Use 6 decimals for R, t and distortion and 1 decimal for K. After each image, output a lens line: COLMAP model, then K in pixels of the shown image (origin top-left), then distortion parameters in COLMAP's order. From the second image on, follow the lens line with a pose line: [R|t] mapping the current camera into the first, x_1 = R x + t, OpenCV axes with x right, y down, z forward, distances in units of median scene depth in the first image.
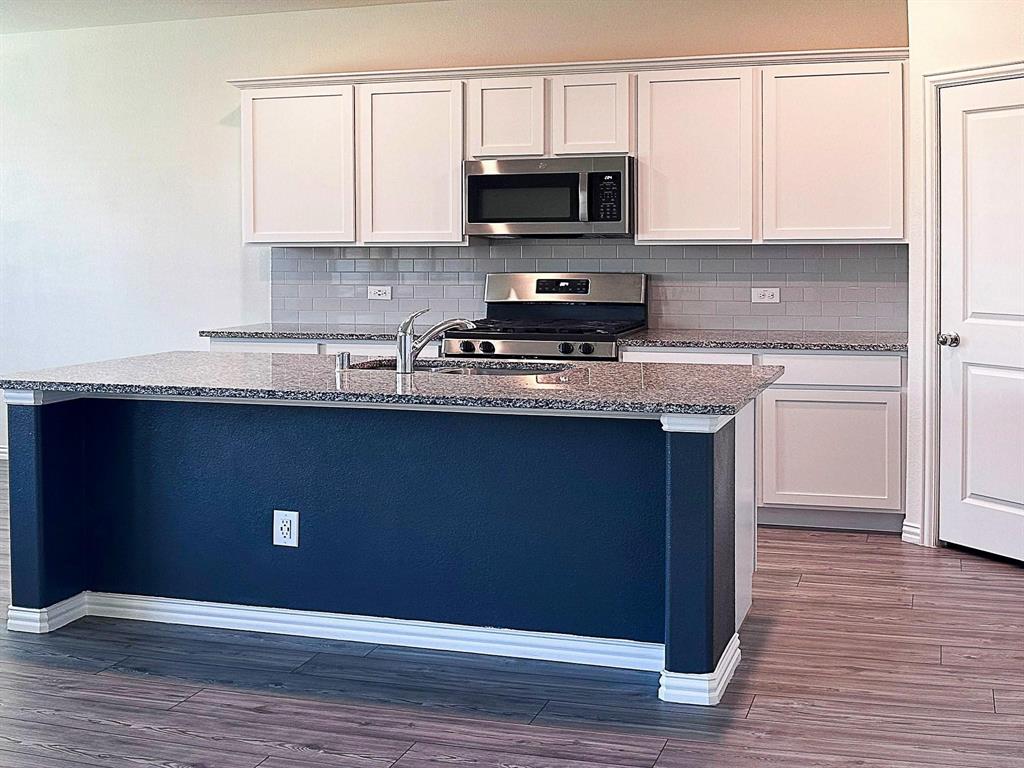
lens RADIAL K [[1341.3, 0, 511.5], [0, 1341.3, 379.8], [0, 0, 1]] dist [-0.033689, 0.000000]
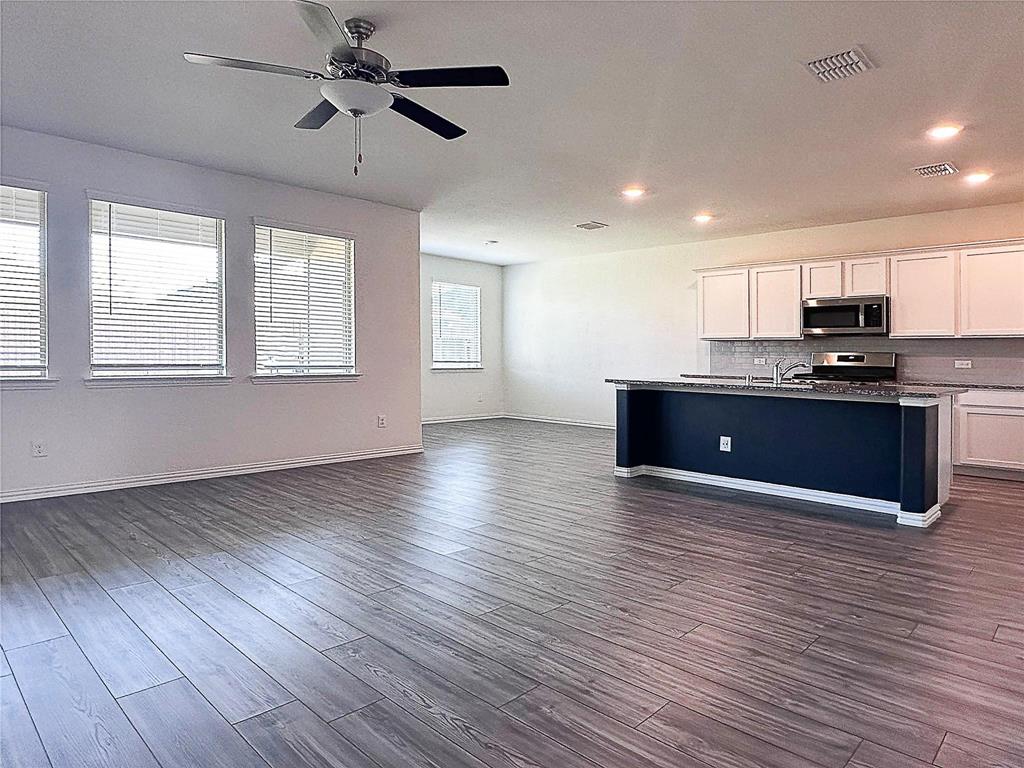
lens RADIAL K [[614.6, 0, 539.1], [0, 614.6, 351.9], [0, 0, 1]] dist [-0.034228, -0.002860]
pose [[0.907016, 0.005722, -0.421056, -0.003333], [-0.045068, 0.995484, -0.083555, 0.022889], [0.418677, 0.094762, 0.903178, -0.071004]]
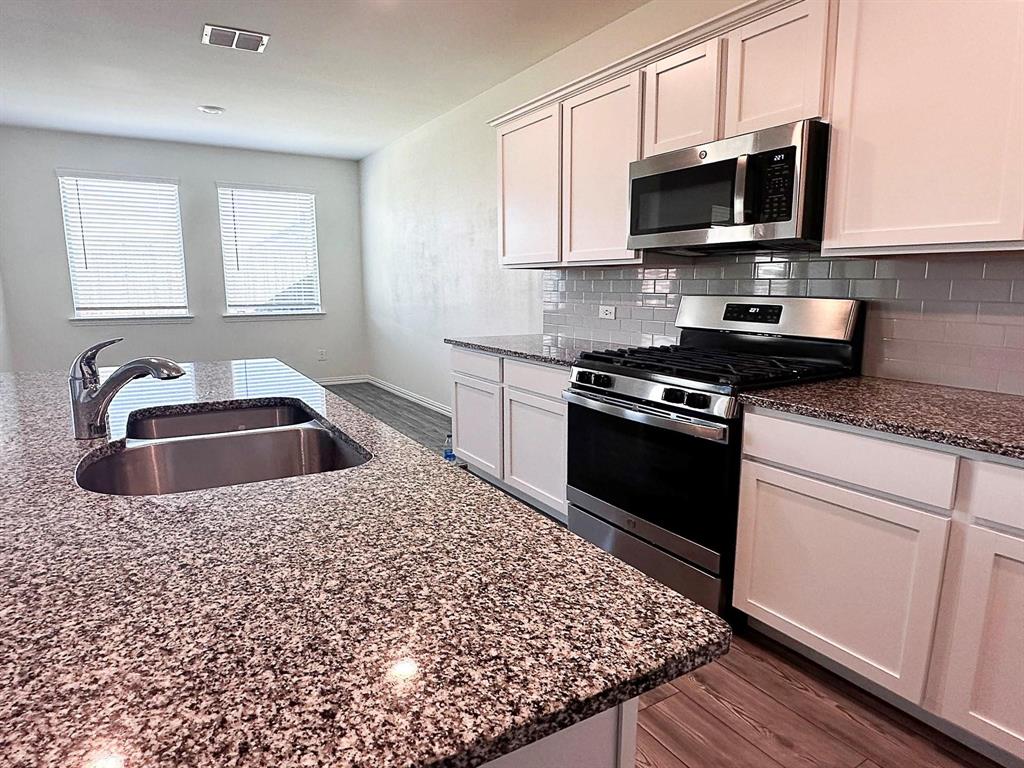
lens RADIAL K [[614.6, 0, 511.4], [0, 614.6, 387.9], [0, 0, 1]] dist [-0.034228, -0.002860]
pose [[0.723995, 0.120973, -0.679114, 0.198035], [-0.077053, 0.992524, 0.094656, -0.051205], [0.685488, -0.016203, 0.727904, 0.667888]]
